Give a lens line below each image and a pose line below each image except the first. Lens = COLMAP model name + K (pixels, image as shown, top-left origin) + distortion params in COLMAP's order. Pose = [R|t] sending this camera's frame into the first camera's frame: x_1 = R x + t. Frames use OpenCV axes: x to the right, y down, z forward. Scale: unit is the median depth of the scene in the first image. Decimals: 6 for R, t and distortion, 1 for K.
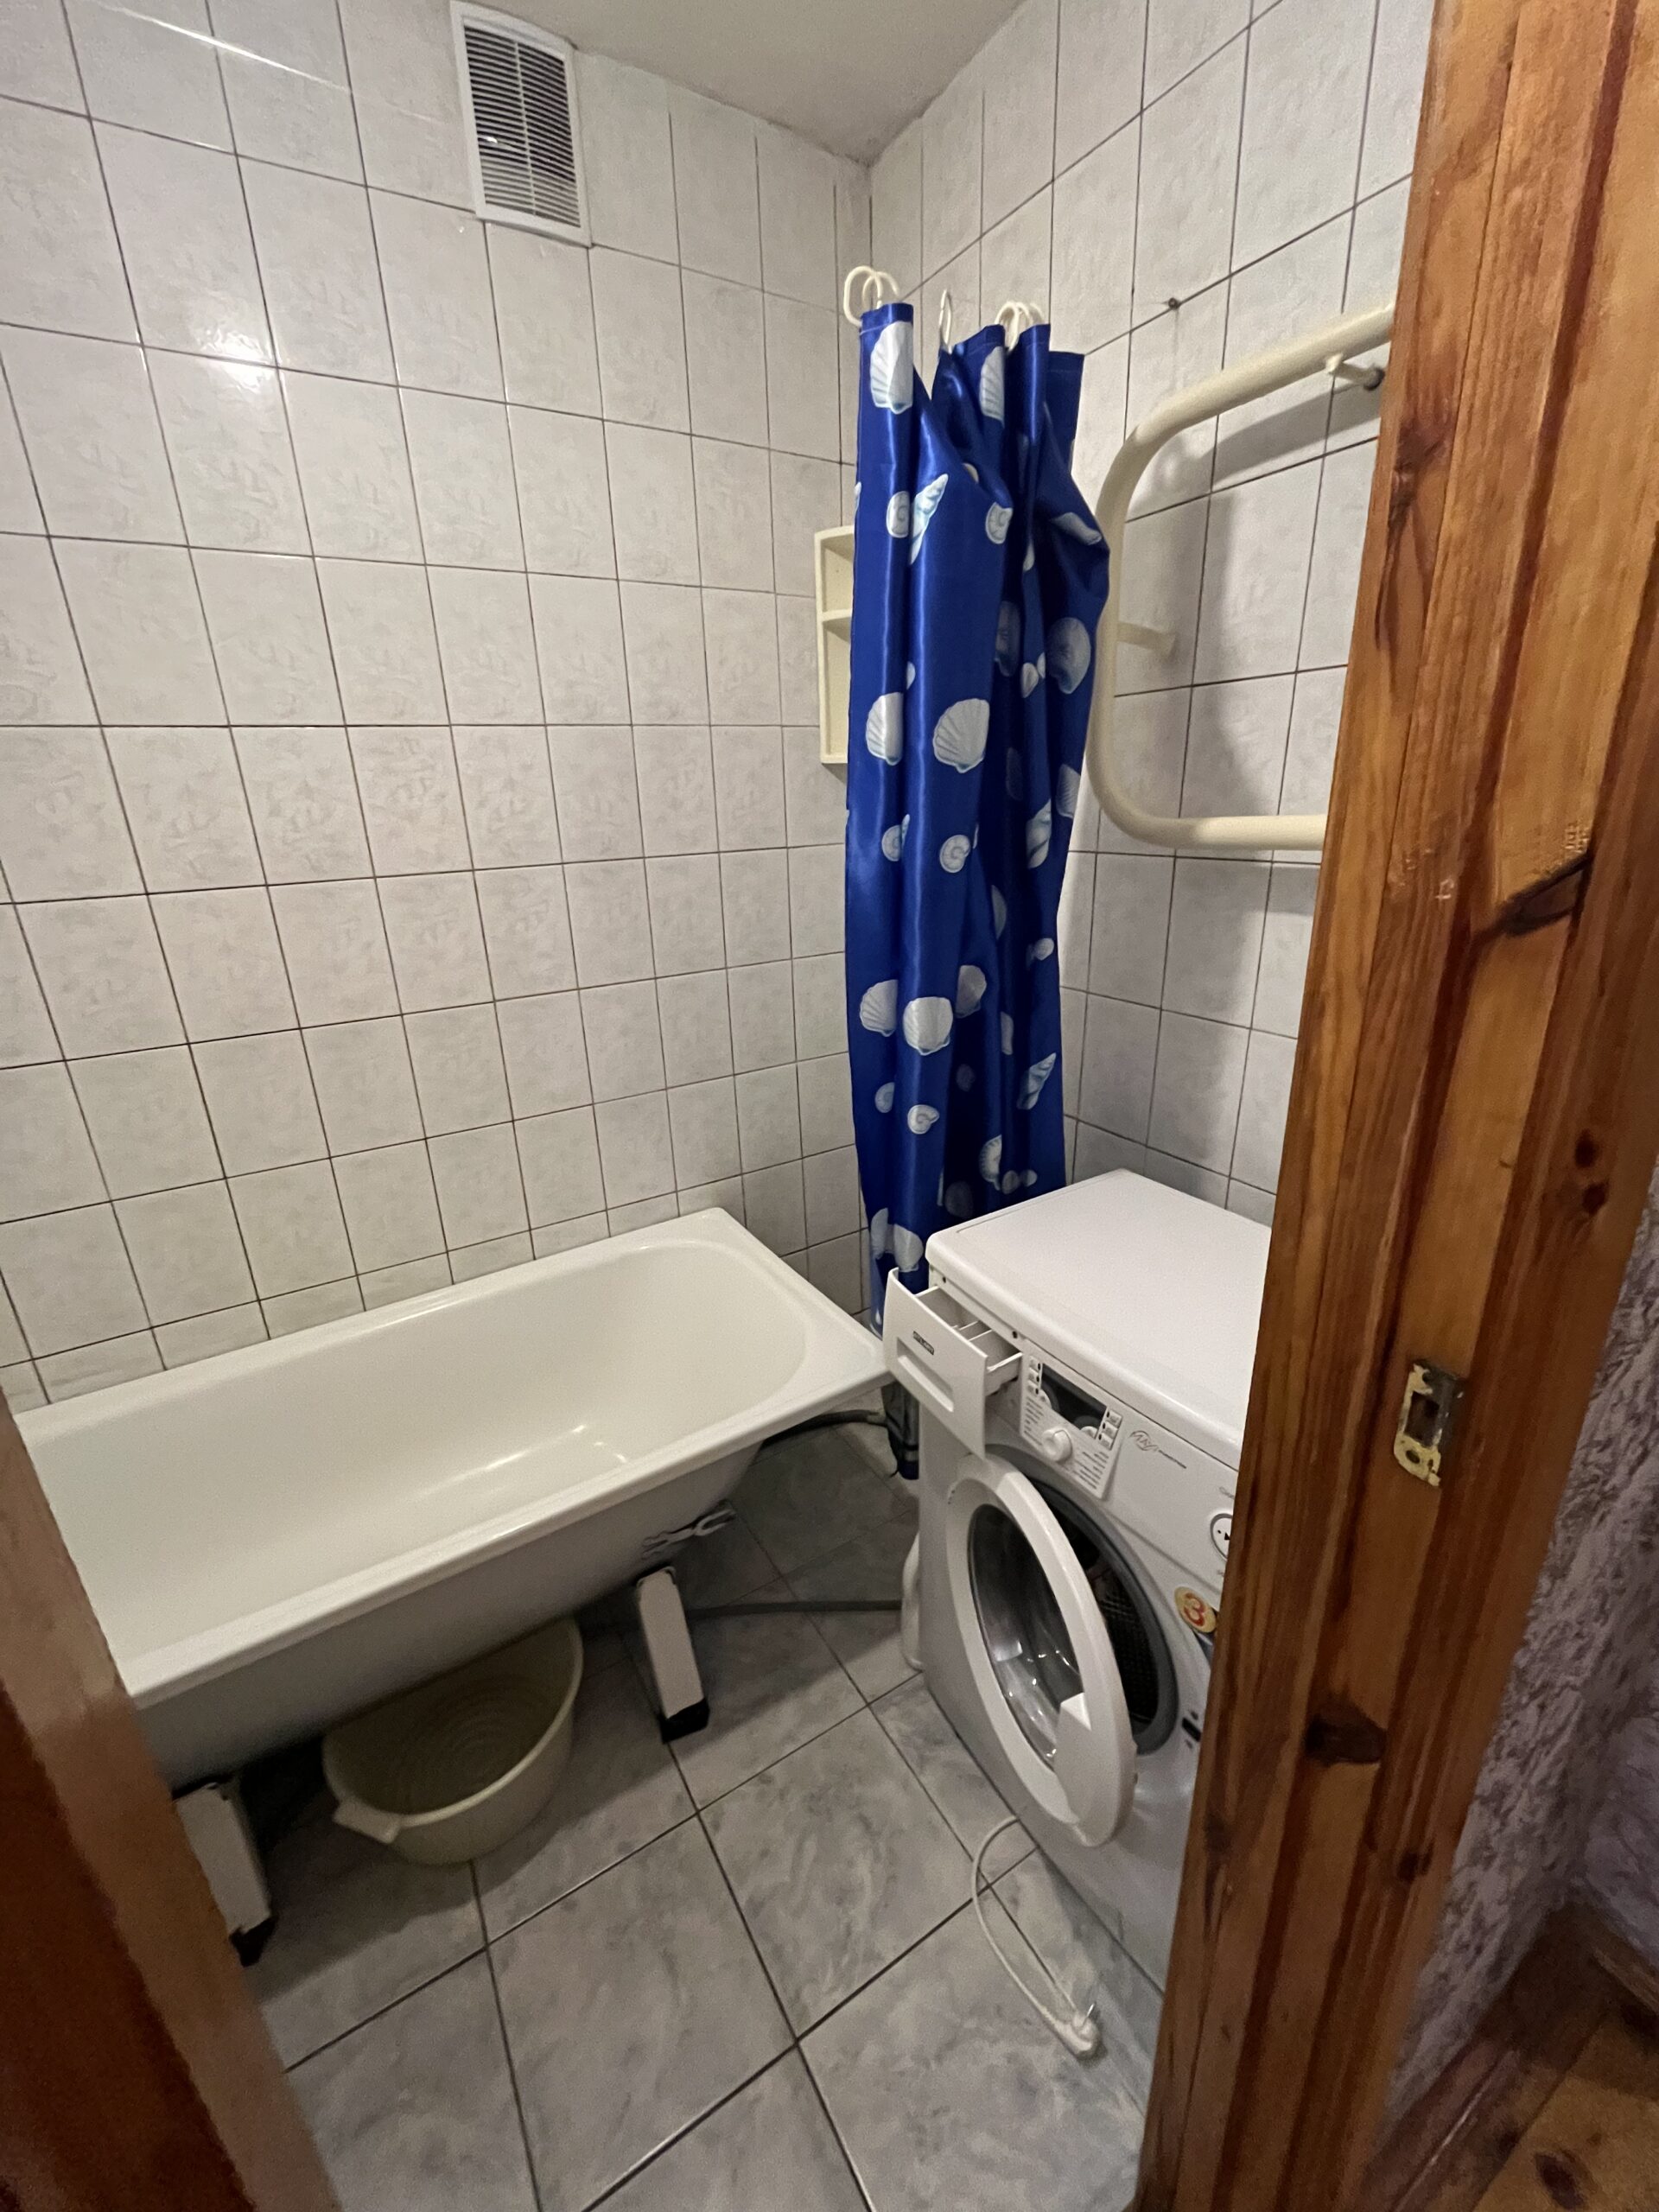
lens RADIAL K [[908.8, 0, 829.5], [0, 908.8, 1106.0], [0, 0, 1]] dist [0.001085, -0.000784]
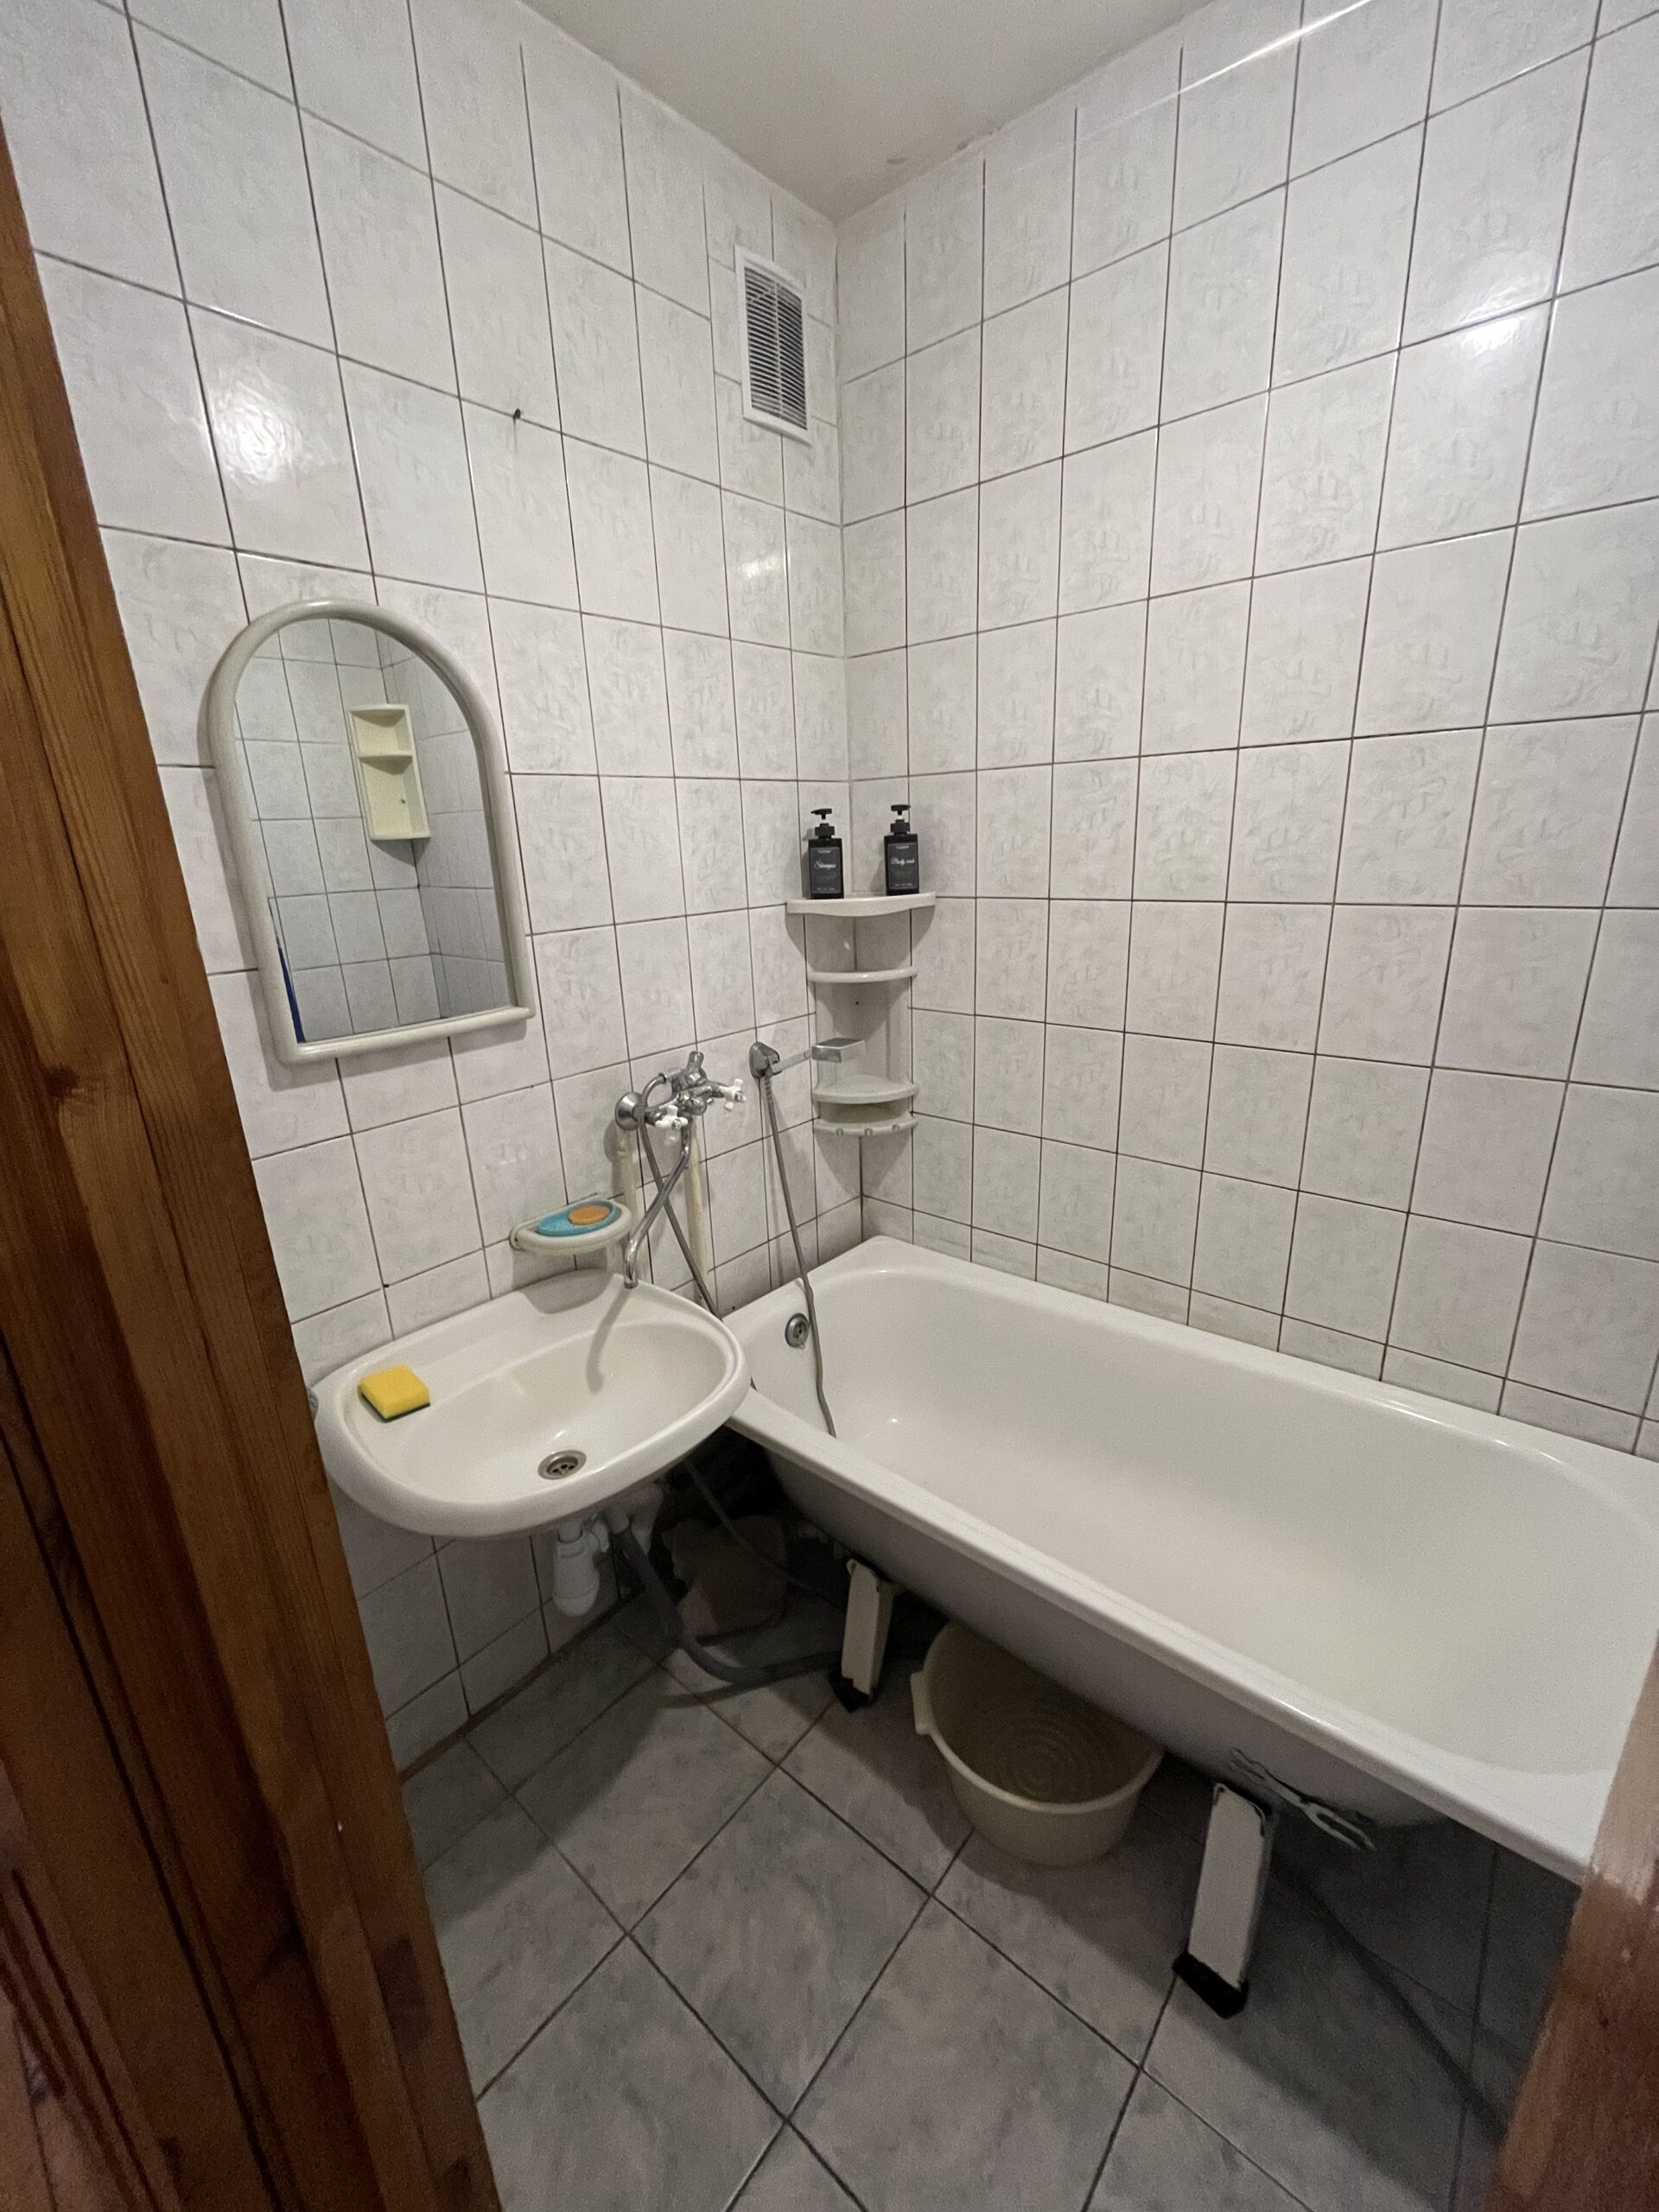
lens RADIAL K [[887.1, 0, 824.3], [0, 887.1, 1105.9], [0, 0, 1]] dist [-0.004126, -0.000648]
pose [[0.317379, 0.293555, -0.901718, 0.207164], [-0.292023, 0.934926, 0.201582, -0.096863], [0.902216, 0.199345, 0.382451, 0.254195]]
